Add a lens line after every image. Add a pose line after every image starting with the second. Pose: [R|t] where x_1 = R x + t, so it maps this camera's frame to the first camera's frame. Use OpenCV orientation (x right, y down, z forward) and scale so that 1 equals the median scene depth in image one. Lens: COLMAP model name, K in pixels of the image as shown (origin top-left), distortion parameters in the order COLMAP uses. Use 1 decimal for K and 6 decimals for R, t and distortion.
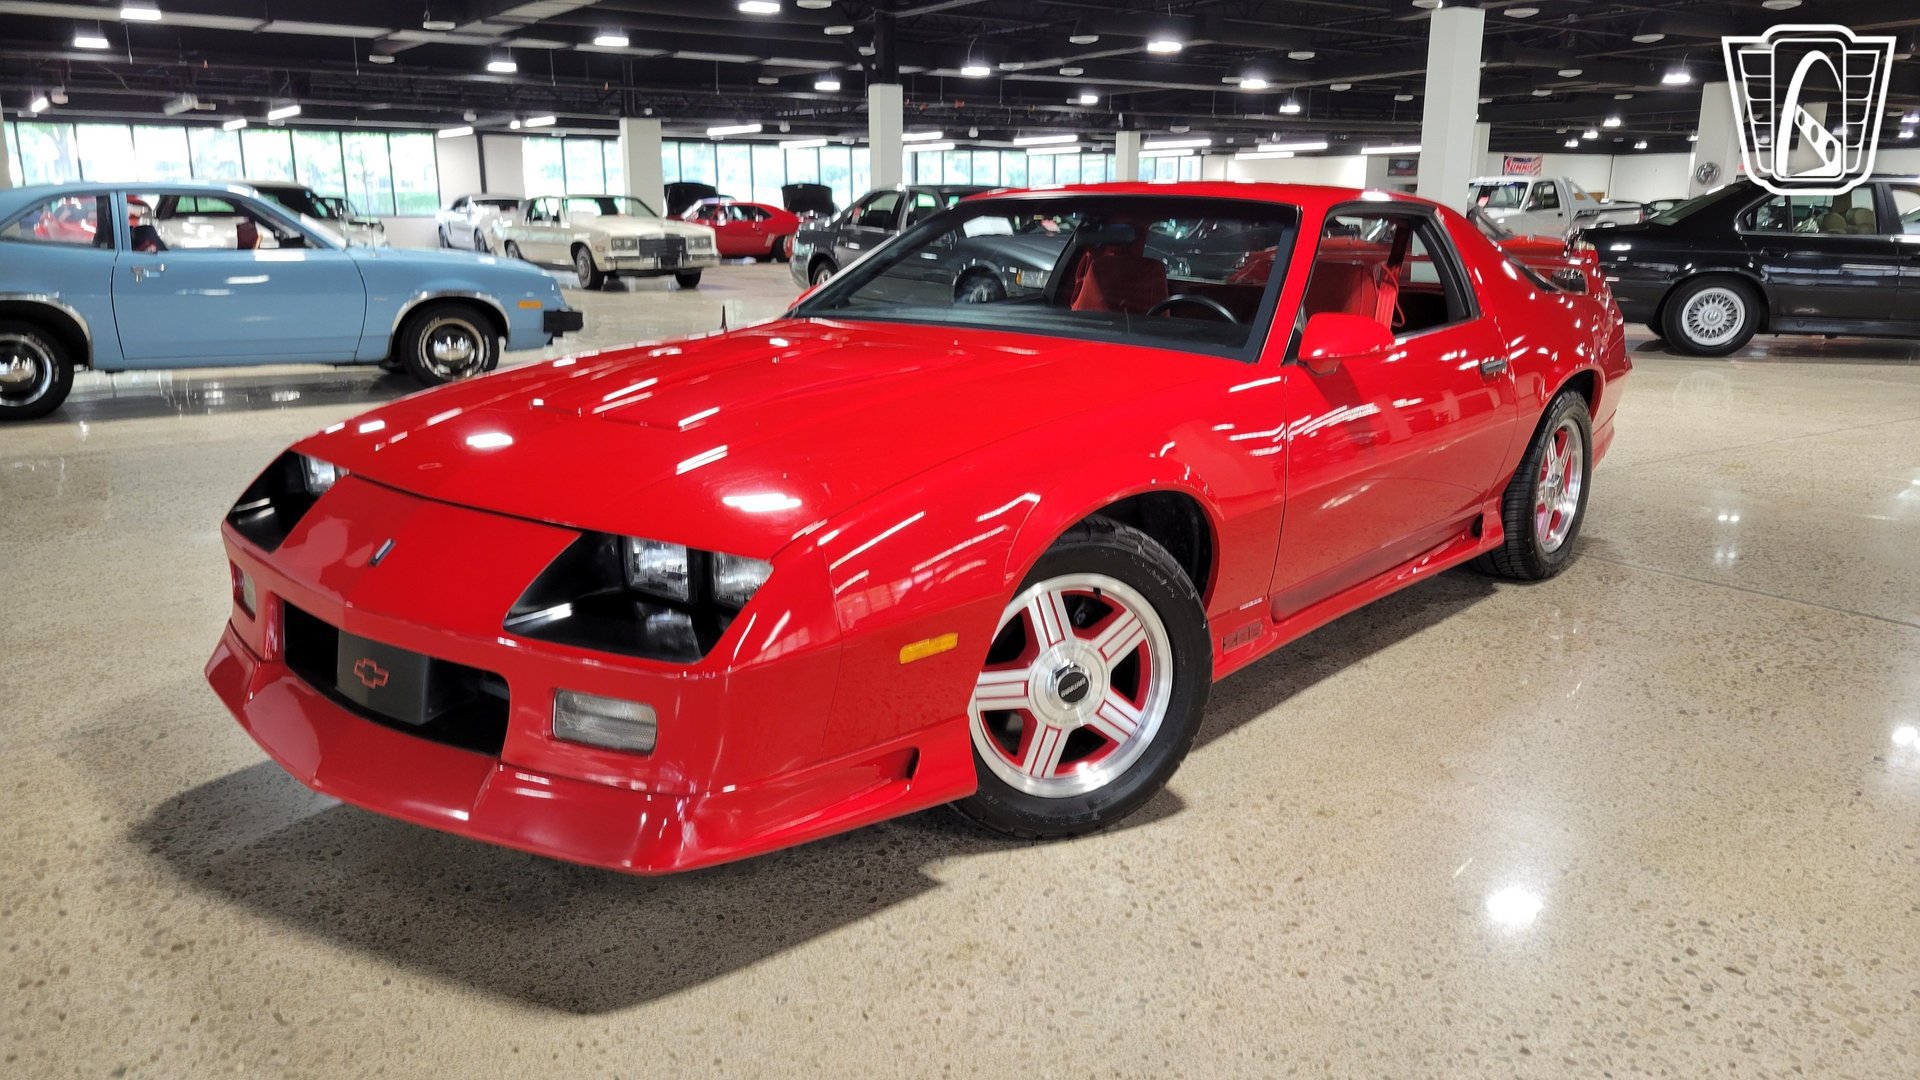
lens RADIAL K [[1419.9, 0, 933.7], [0, 1419.9, 547.3], [0, 0, 1]] dist [0.048841, -0.029507]
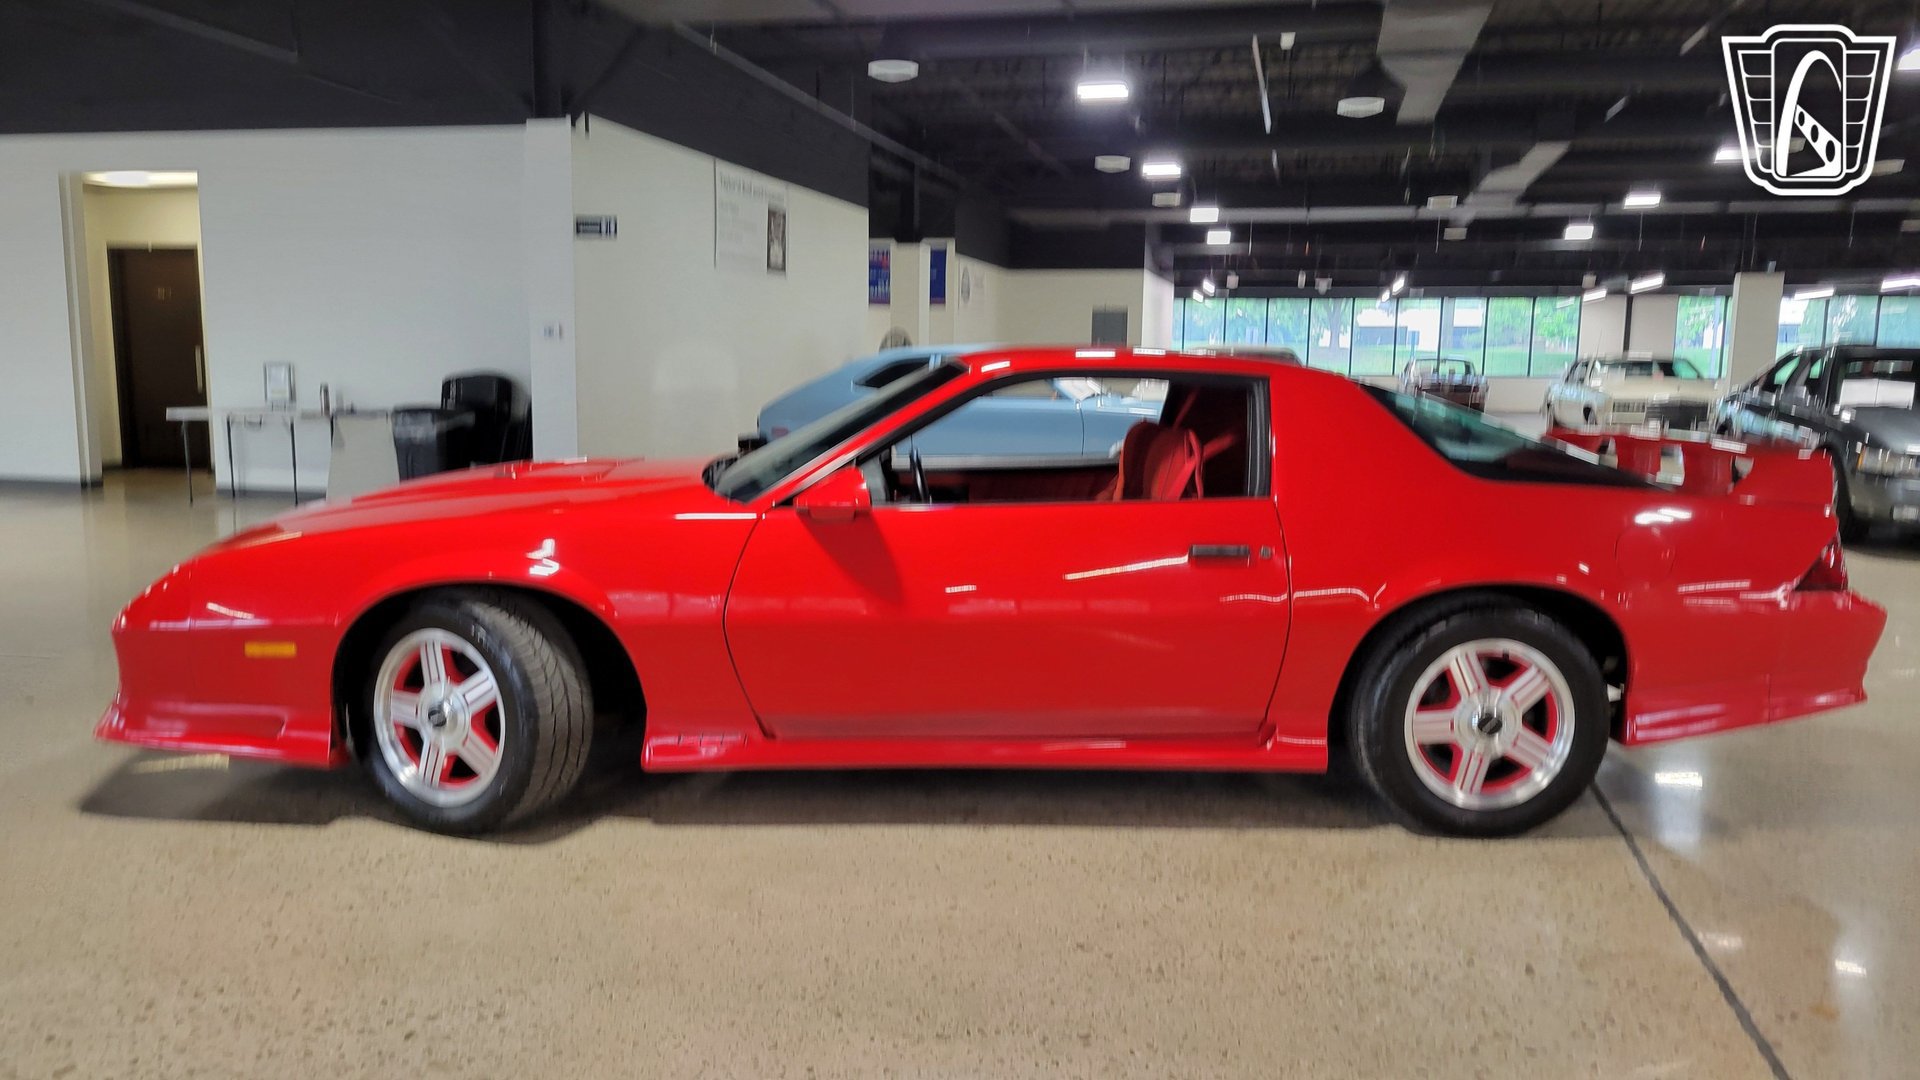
lens RADIAL K [[1419.3, 0, 925.9], [0, 1419.3, 550.5], [0, 0, 1]] dist [0.040981, -0.010520]
pose [[0.668074, 0.102780, -0.736962, 1.357087], [-0.181447, 0.983019, -0.027390, -0.095510], [0.721633, 0.152018, 0.675379, 0.402990]]
